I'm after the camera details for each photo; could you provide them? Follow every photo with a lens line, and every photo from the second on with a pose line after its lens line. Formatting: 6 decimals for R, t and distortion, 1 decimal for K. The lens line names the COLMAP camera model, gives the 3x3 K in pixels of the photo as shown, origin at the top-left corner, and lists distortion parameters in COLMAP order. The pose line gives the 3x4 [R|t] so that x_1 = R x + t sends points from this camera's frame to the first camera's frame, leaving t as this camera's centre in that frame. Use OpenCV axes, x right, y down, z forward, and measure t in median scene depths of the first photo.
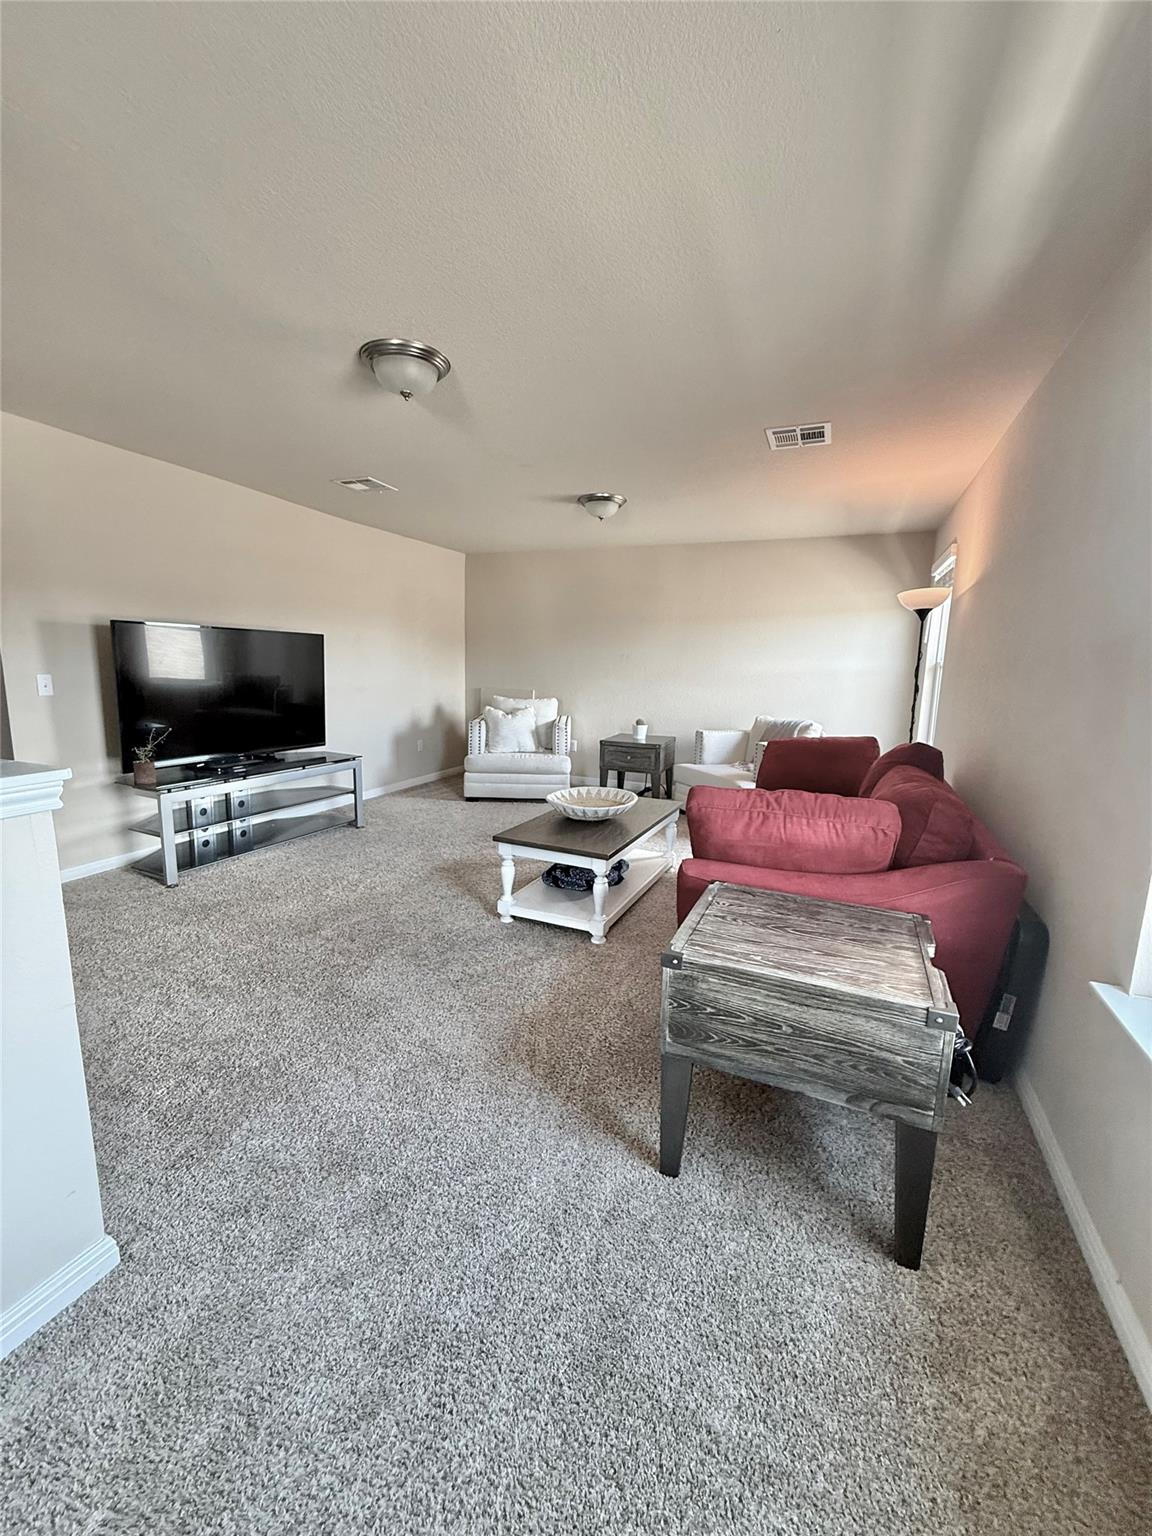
lens RADIAL K [[612.9, 0, 579.9], [0, 612.9, 766.2], [0, 0, 1]] dist [0.001103, 0.000404]
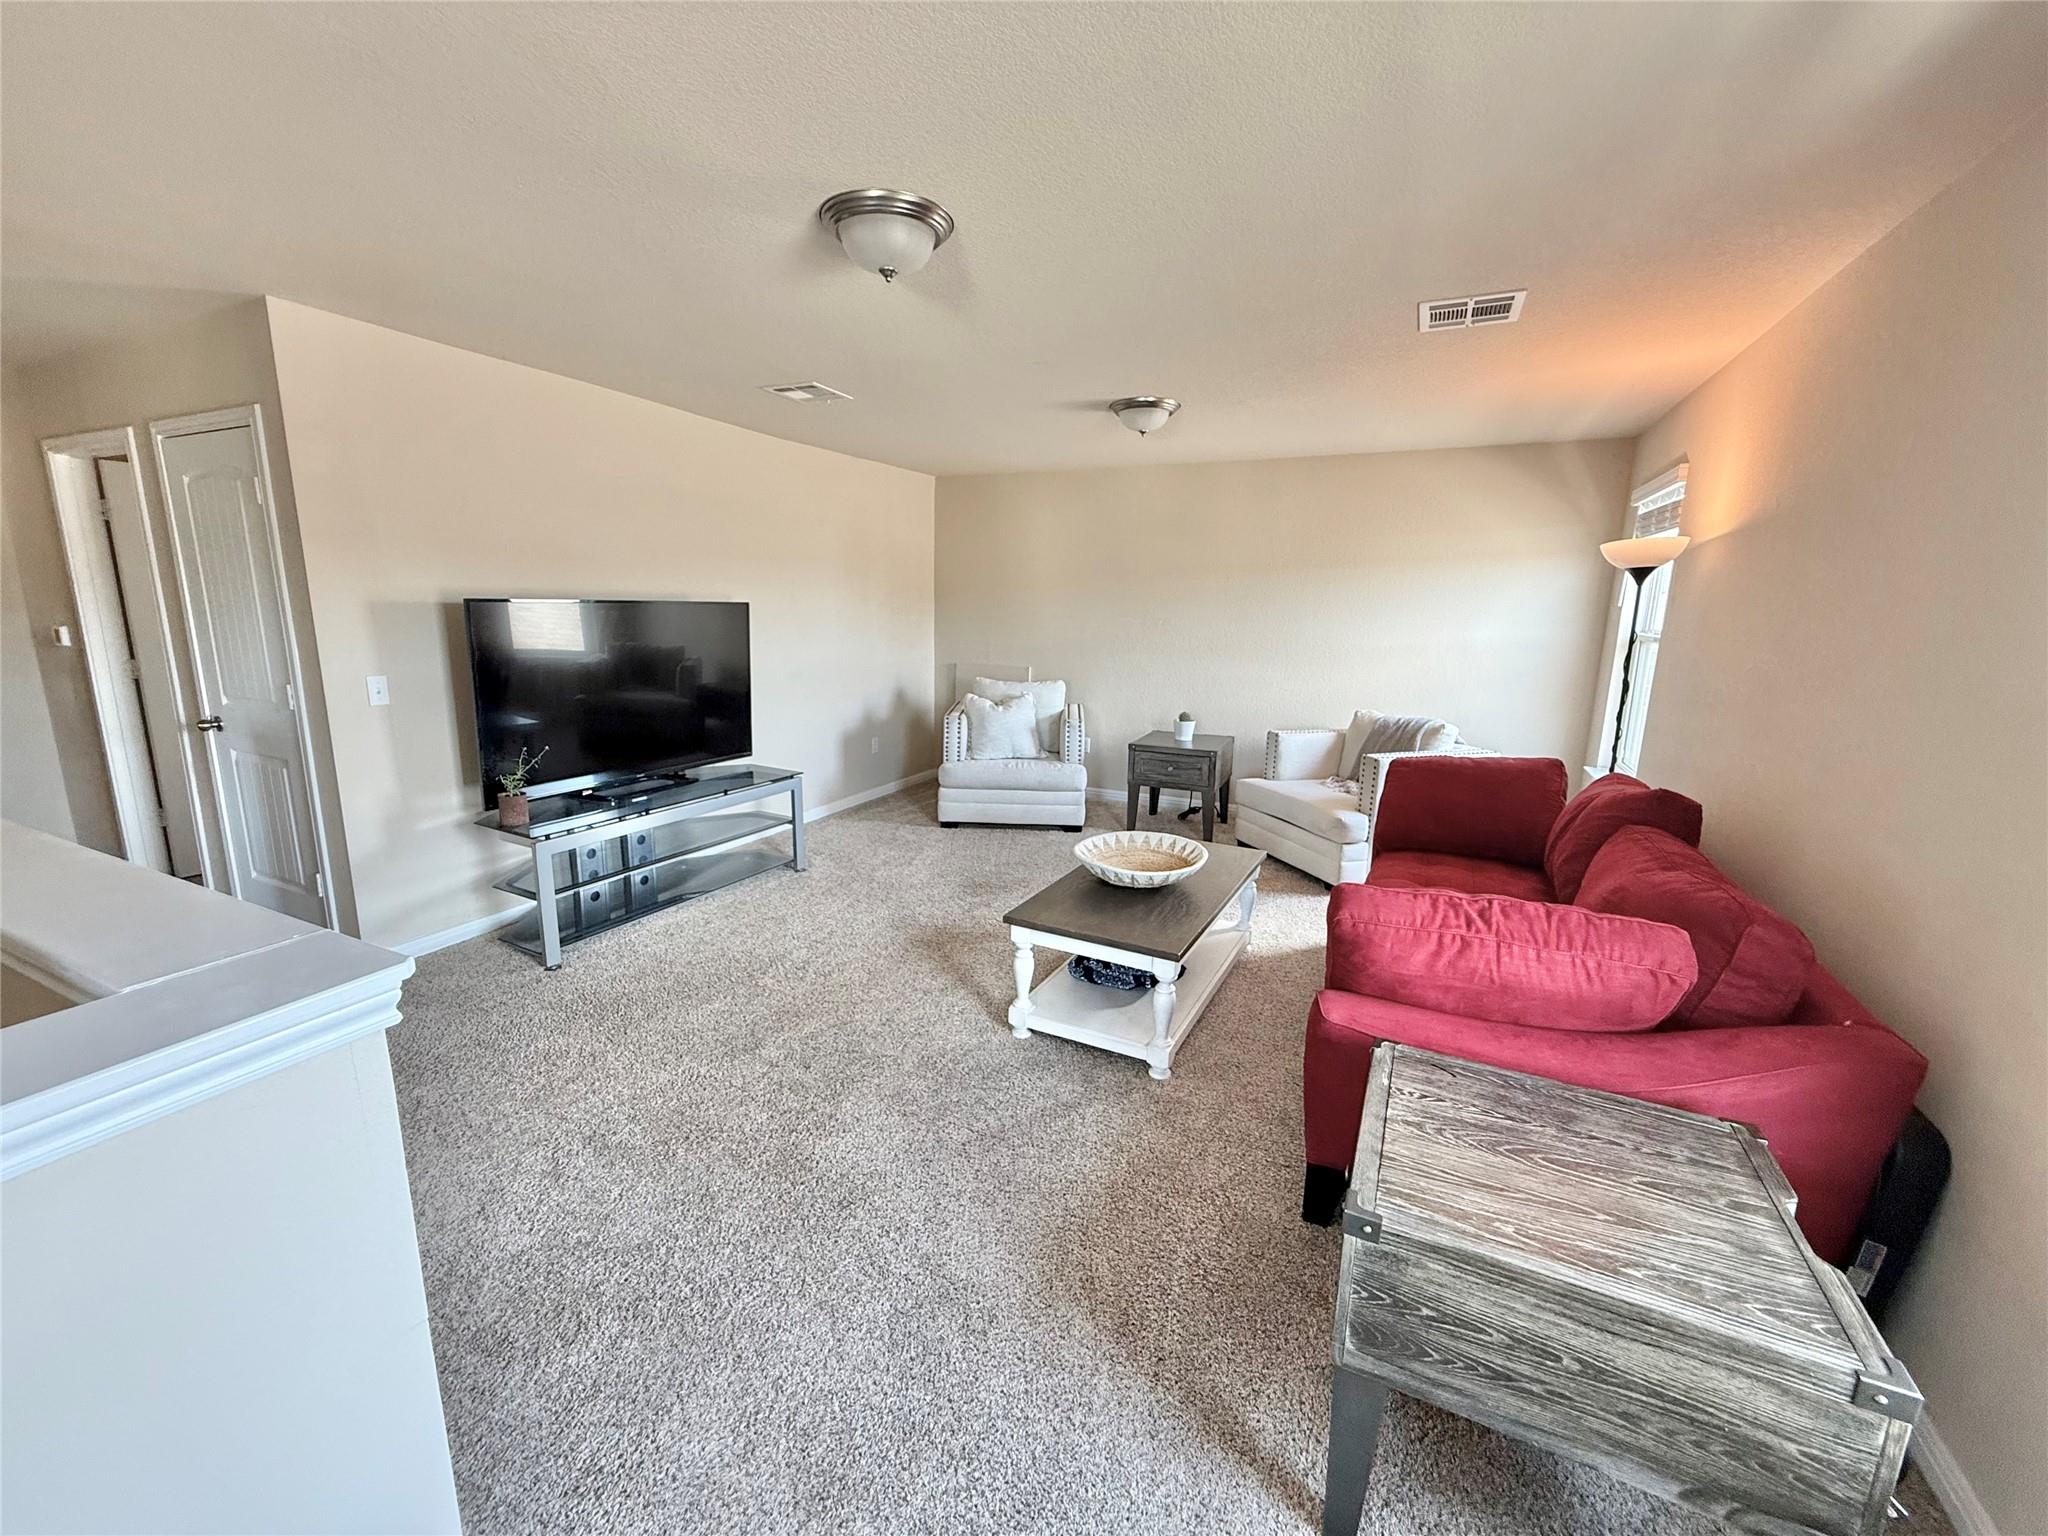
lens RADIAL K [[817.2, 0, 1021.7], [0, 817.2, 769.0], [0, 0, 1]] dist [0.001103, 0.000404]
pose [[0.998446, 0.003688, -0.055604, -0.077987], [-0.001860, 0.999457, 0.032887, -0.088605], [0.055695, -0.032732, 0.997911, 0.098246]]
